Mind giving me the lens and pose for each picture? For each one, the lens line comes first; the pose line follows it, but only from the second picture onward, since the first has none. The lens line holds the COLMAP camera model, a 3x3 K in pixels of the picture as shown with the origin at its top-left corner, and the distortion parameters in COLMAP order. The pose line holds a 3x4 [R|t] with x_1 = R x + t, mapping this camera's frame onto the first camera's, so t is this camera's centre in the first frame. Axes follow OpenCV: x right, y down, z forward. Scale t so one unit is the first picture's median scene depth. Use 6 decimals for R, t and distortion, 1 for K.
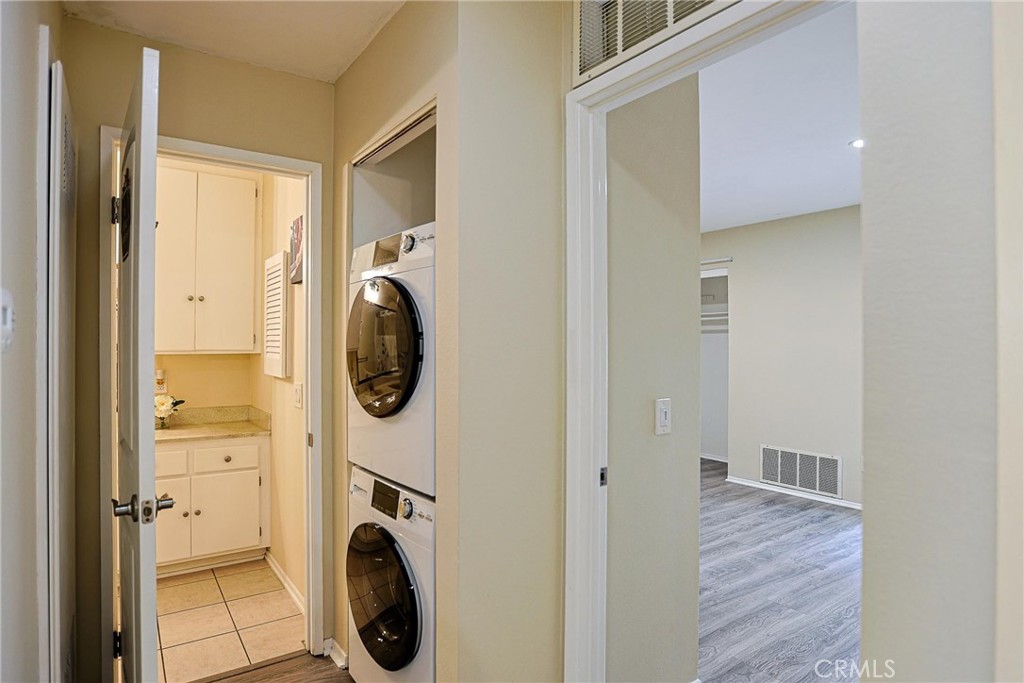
lens RADIAL K [[538.0, 0, 447.5], [0, 538.0, 341.9], [0, 0, 1]] dist [-0.058736, 0.029927]
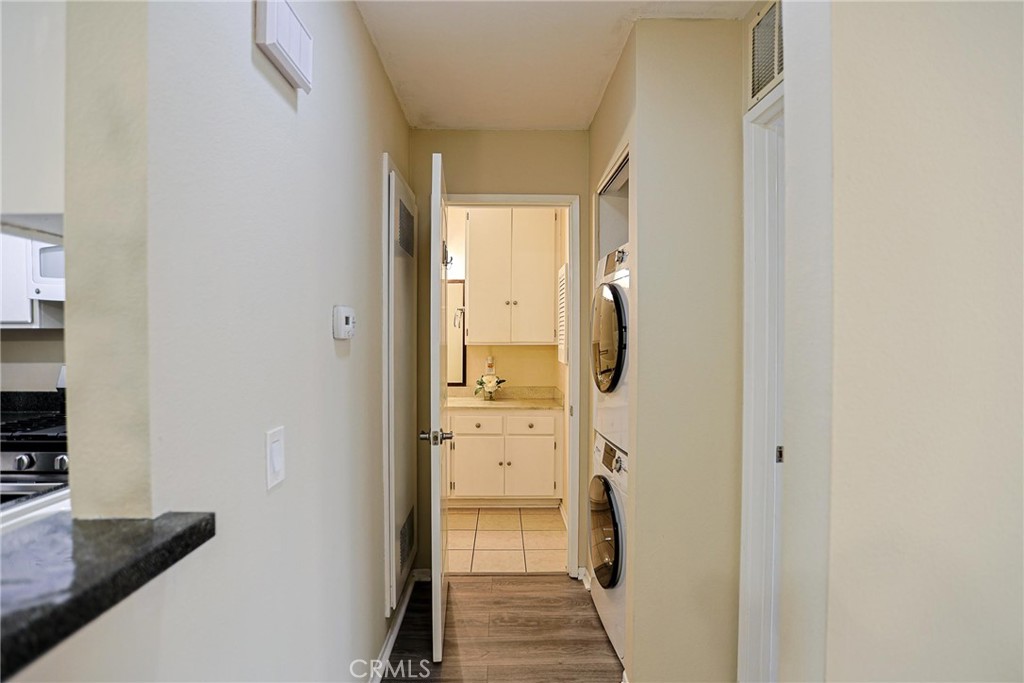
lens RADIAL K [[512.4, 0, 512.0], [0, 512.4, 341.5], [0, 0, 1]] dist [-0.061187, 0.027580]
pose [[0.860395, 0.001973, -0.509623, 0.214236], [0.002419, 0.999965, 0.007955, 0.004787], [0.509621, -0.008078, 0.860361, -0.115080]]
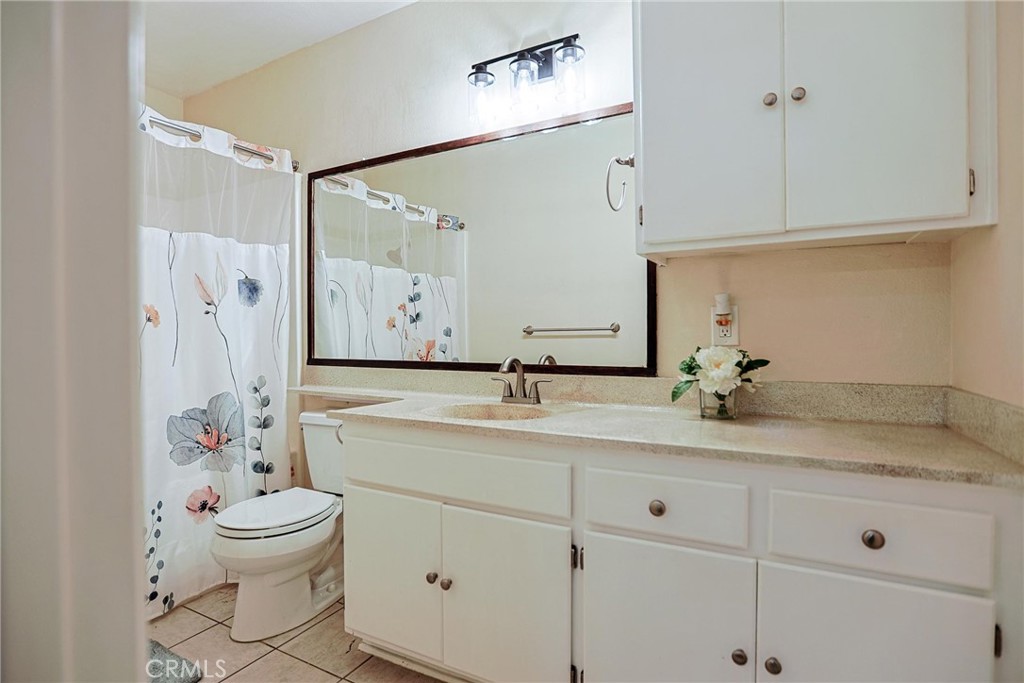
lens RADIAL K [[512.4, 0, 512.0], [0, 512.4, 341.5], [0, 0, 1]] dist [-0.061187, 0.027580]
pose [[0.497848, 0.003039, -0.867259, -0.304884], [0.009177, 0.999919, 0.008772, 0.112706], [0.867216, -0.012326, 0.497780, 0.771851]]
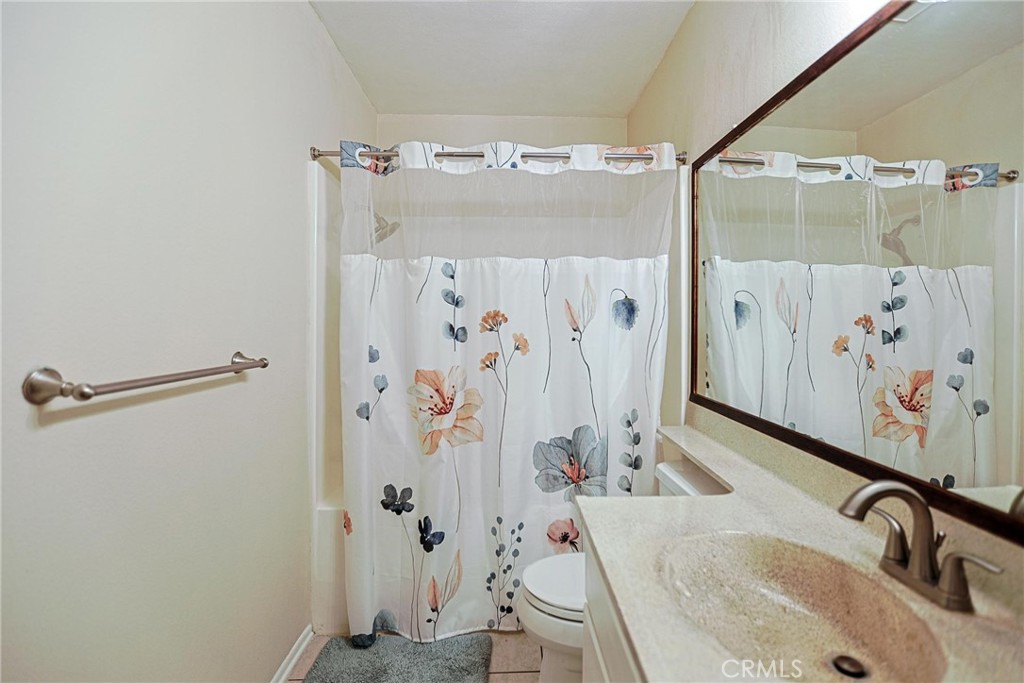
lens RADIAL K [[498.0, 0, 513.7], [0, 498.0, 337.7], [0, 0, 1]] dist [-0.058998, 0.023045]
pose [[-0.482583, 0.009243, -0.875802, -0.530525], [-0.001001, 0.999938, 0.011104, 0.058938], [0.875850, 0.006235, -0.482544, 1.033673]]
